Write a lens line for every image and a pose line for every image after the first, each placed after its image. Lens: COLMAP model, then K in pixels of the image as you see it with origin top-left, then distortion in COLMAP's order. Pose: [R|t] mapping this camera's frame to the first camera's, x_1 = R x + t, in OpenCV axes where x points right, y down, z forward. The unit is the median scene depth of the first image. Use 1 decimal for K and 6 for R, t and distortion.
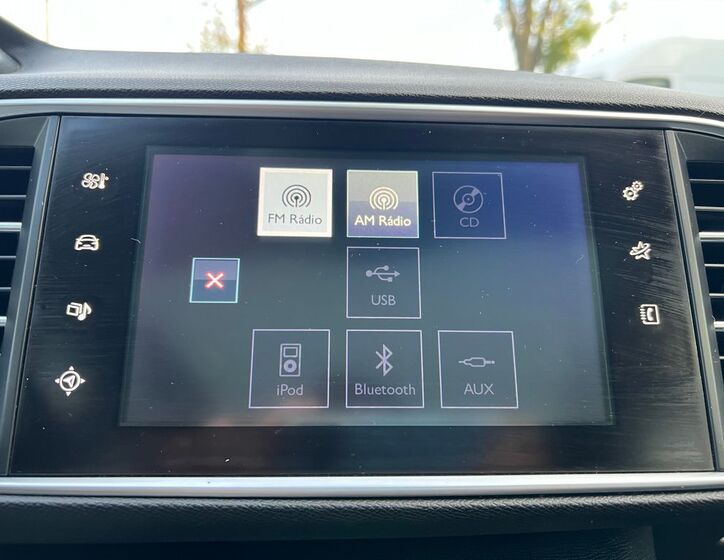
lens RADIAL K [[568.8, 0, 362.0], [0, 568.8, 280.0], [0, 0, 1]] dist [-0.000827, -0.008092]
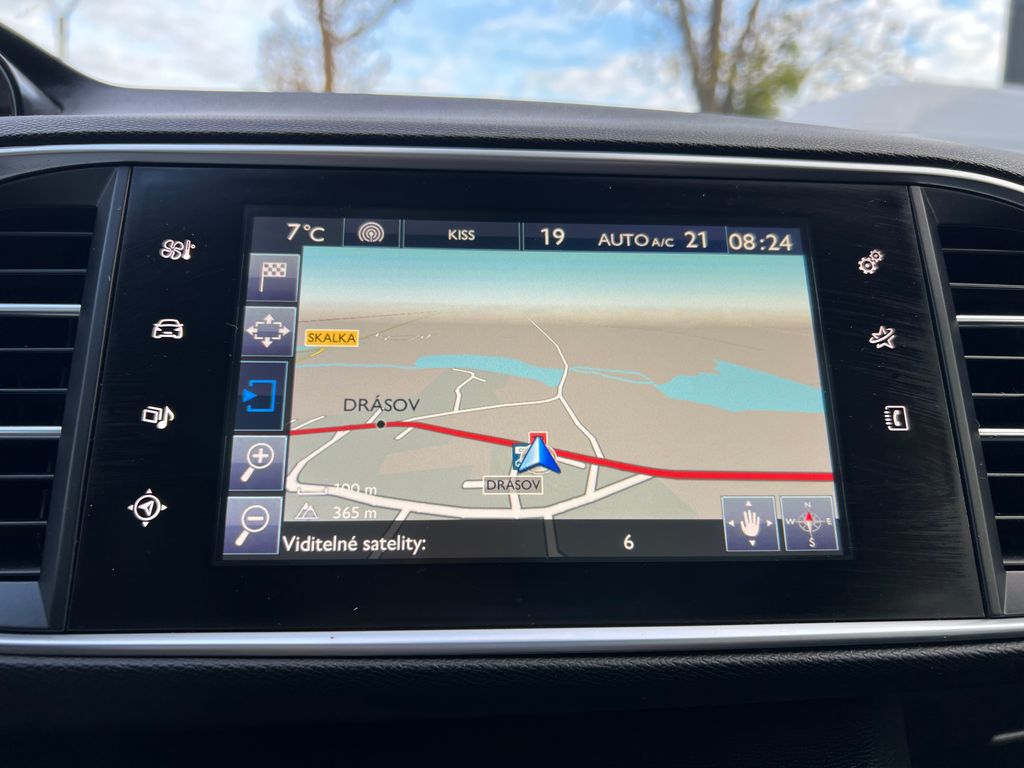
lens RADIAL K [[778.6, 0, 509.6], [0, 778.6, 386.4], [0, 0, 1]] dist [-0.005857, 0.001204]
pose [[0.999777, -0.006062, 0.020226, -0.043752], [0.006762, 0.999374, -0.034728, 0.050050], [-0.020003, 0.034857, 0.999192, -0.053095]]
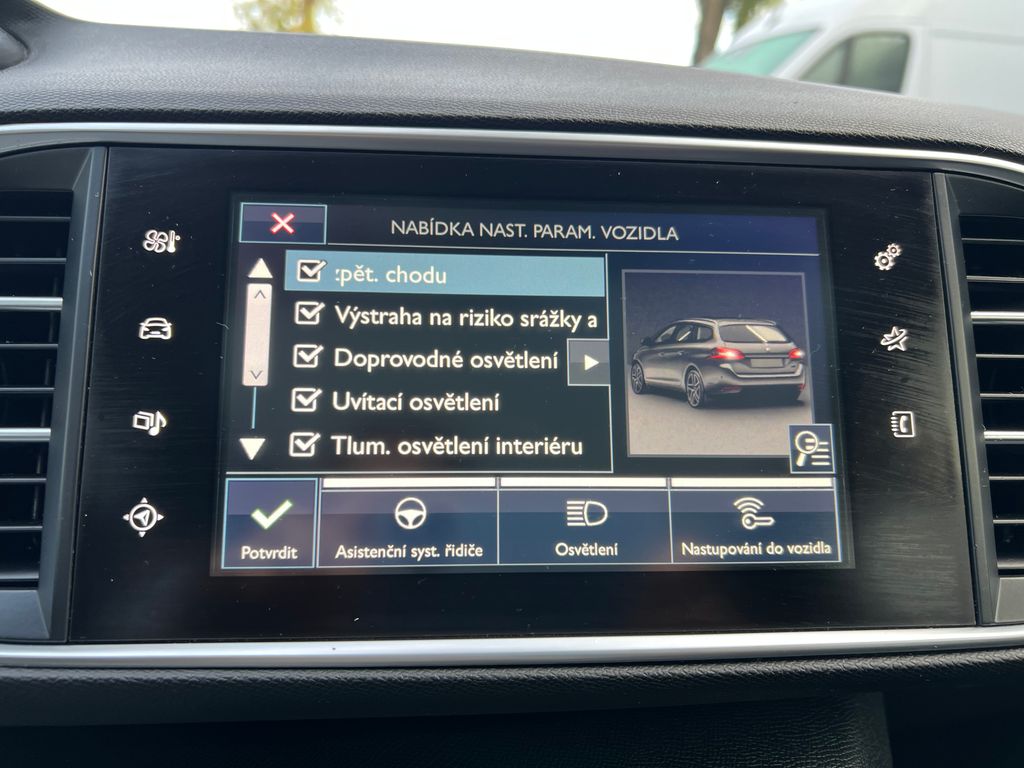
lens RADIAL K [[778.5, 0, 504.9], [0, 778.5, 385.5], [0, 0, 1]] dist [-0.001650, -0.004237]
pose [[0.999510, 0.001630, 0.031272, -0.062297], [-0.004557, 0.995584, 0.093762, -0.086549], [-0.030981, -0.093859, 0.995103, -0.020905]]
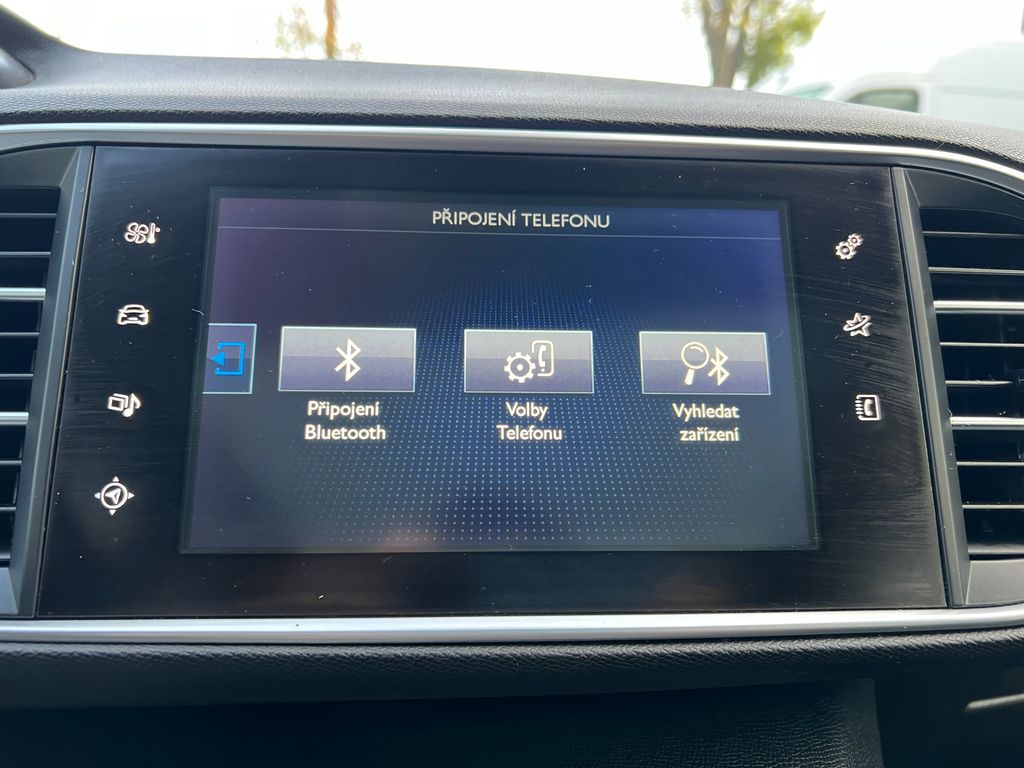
lens RADIAL K [[778.6, 0, 509.6], [0, 778.6, 386.4], [0, 0, 1]] dist [-0.005857, 0.001204]
pose [[0.999889, -0.001793, 0.014788, 0.004040], [0.001406, 0.999659, 0.026085, 0.003441], [-0.014829, -0.026061, 0.999550, -0.048238]]
